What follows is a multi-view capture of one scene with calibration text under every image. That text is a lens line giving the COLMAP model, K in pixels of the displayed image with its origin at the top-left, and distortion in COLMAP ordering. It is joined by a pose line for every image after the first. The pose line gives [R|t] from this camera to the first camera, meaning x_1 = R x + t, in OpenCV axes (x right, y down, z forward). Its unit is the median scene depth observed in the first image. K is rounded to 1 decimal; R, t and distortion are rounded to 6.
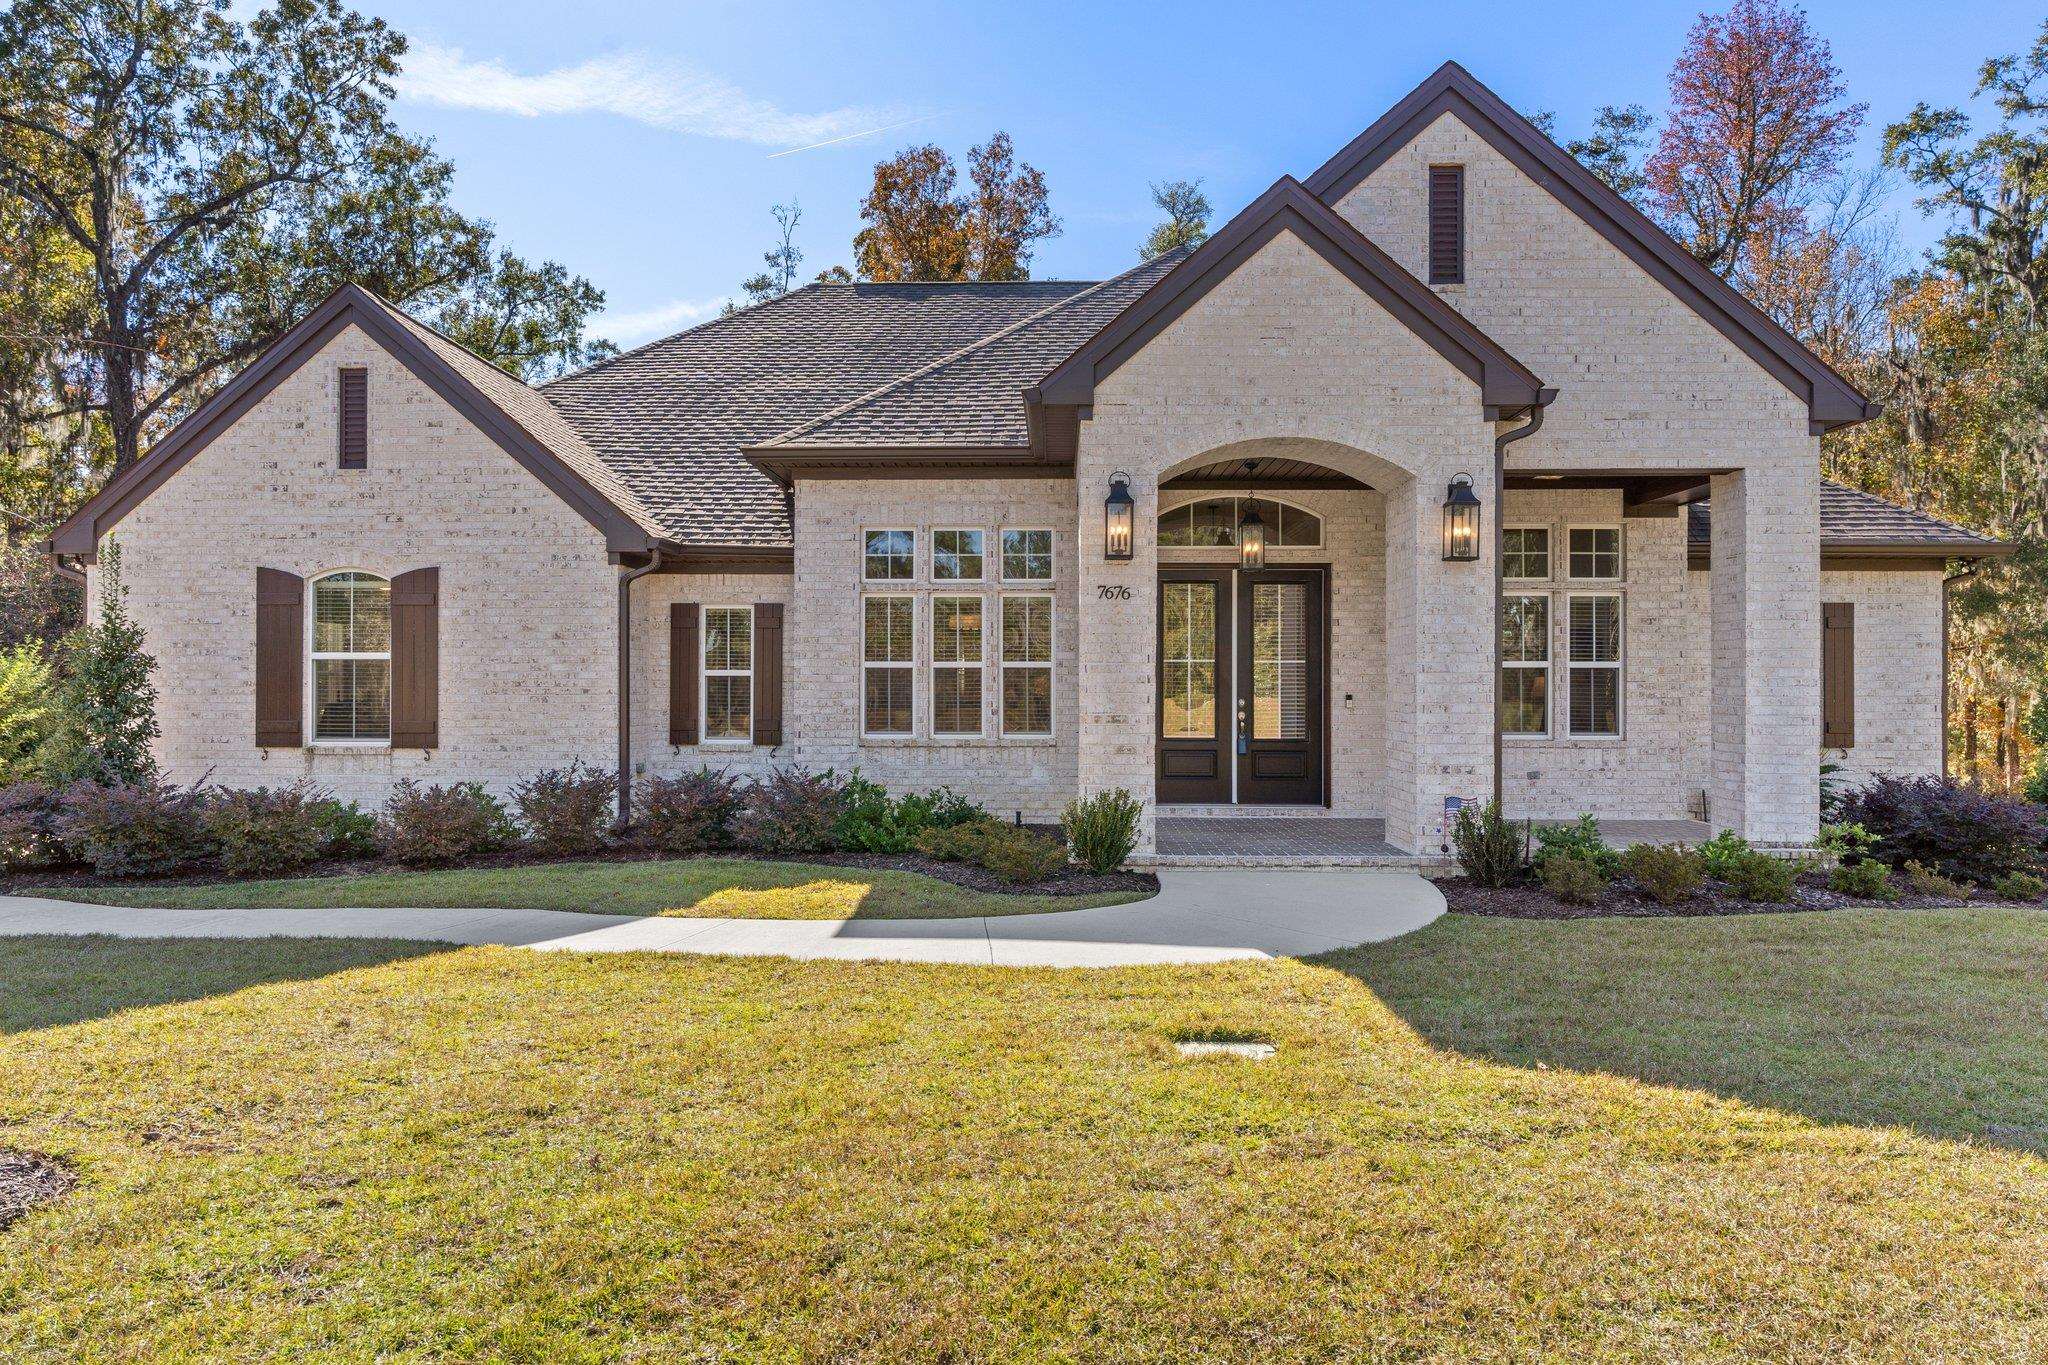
lens RADIAL K [[1345.2, 0, 1023.8], [0, 1345.2, 683.4], [0, 0, 1]] dist [0.013188, 0.001028]
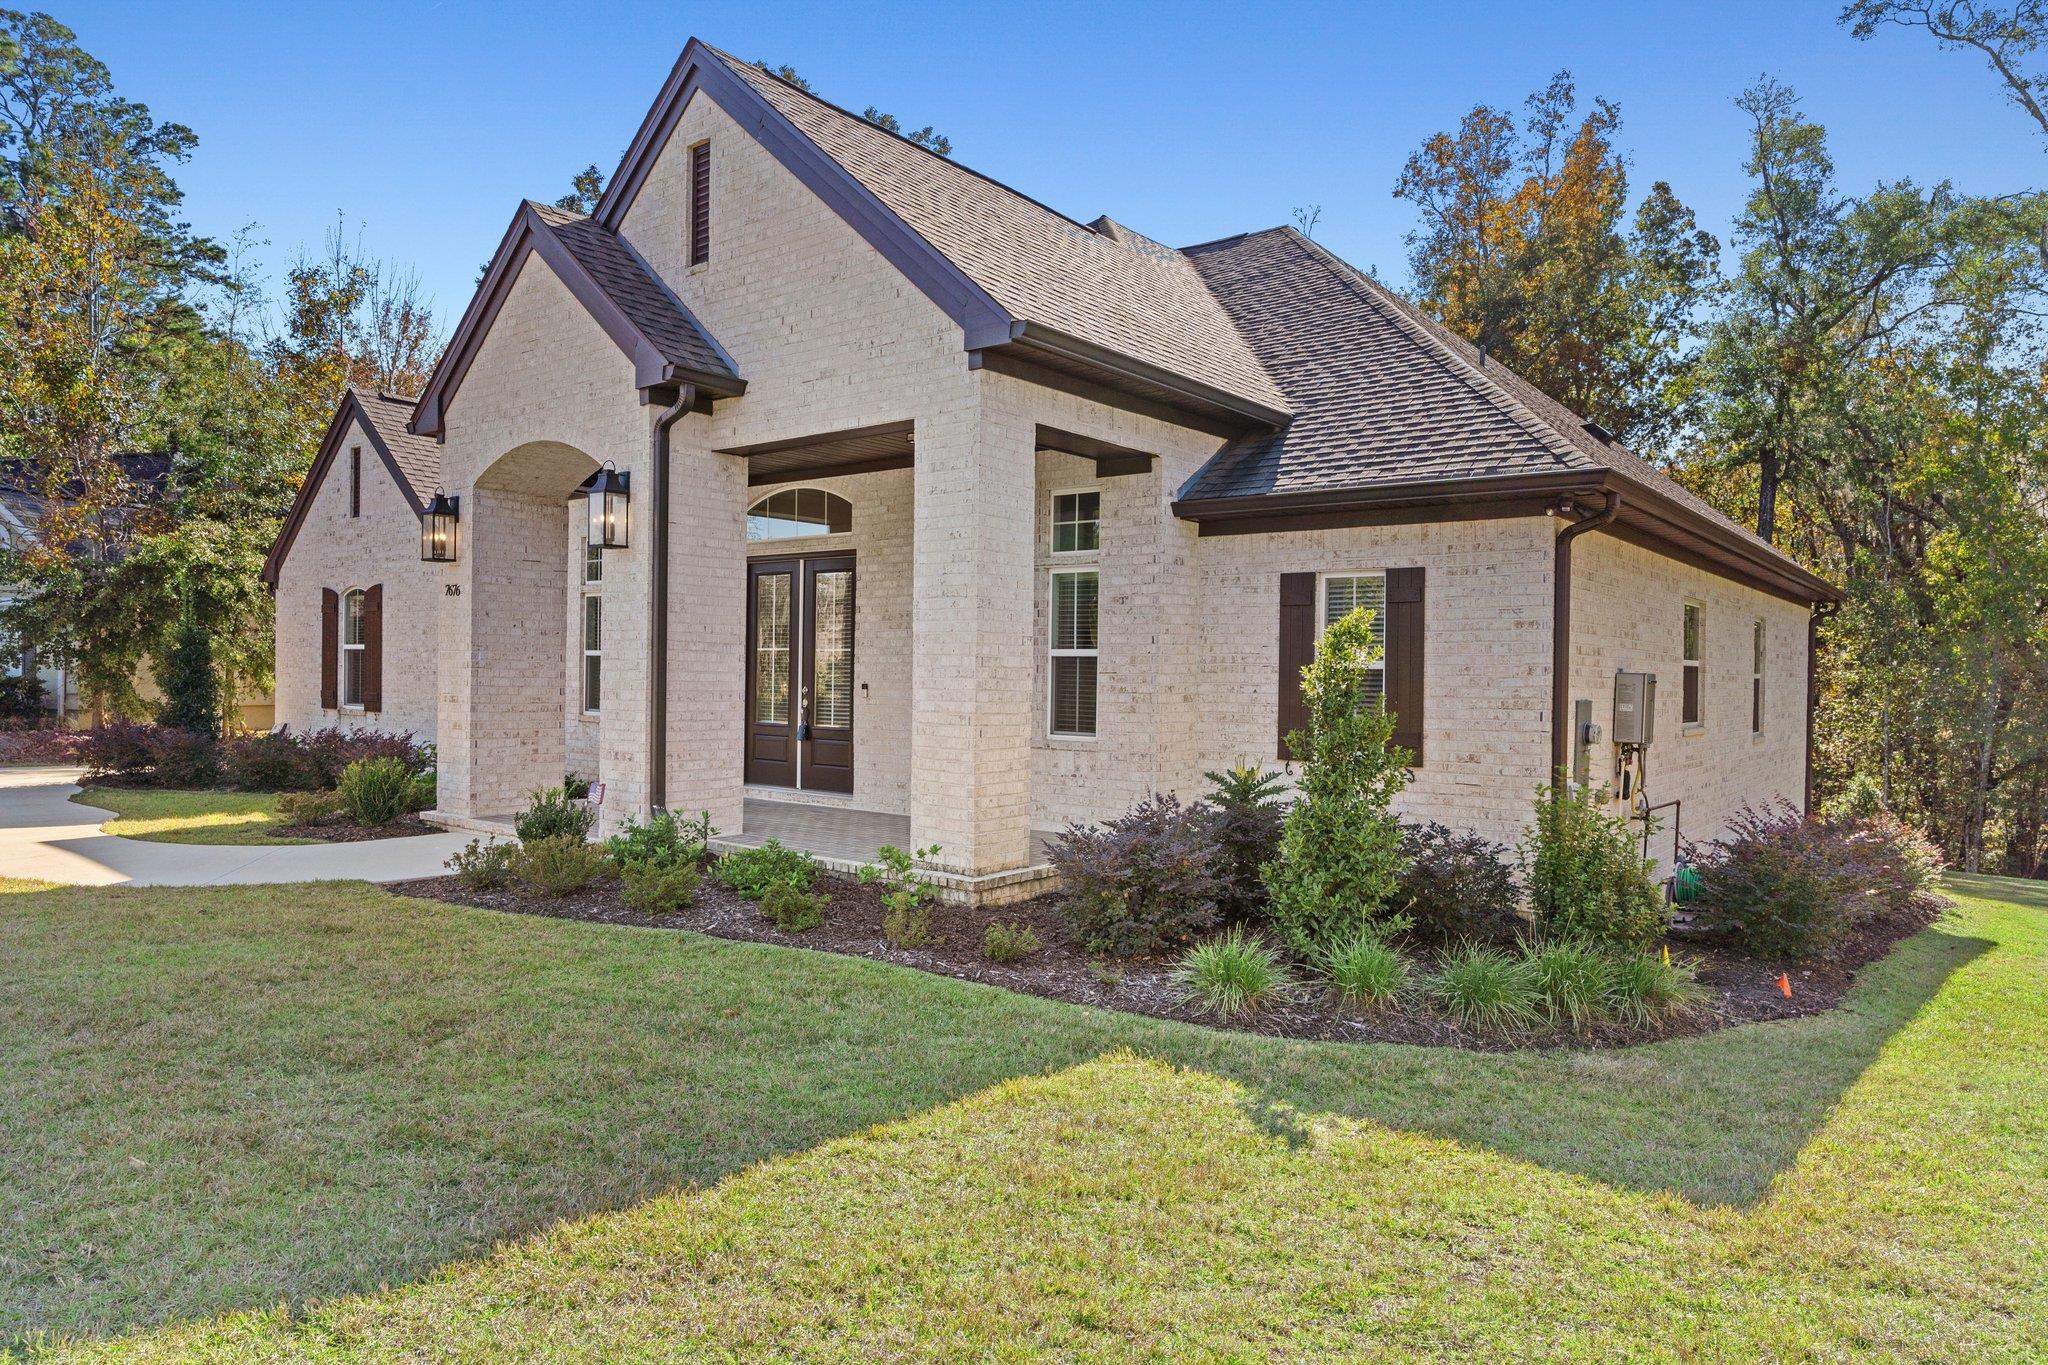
lens RADIAL K [[1279.7, 0, 1022.9], [0, 1279.7, 681.5], [0, 0, 1]] dist [0.003084, 0.001555]
pose [[0.785844, 0.013934, -0.618267, 0.900962], [-0.008556, 0.999895, 0.011660, -0.004834], [0.618365, -0.003873, 0.785881, 0.343822]]
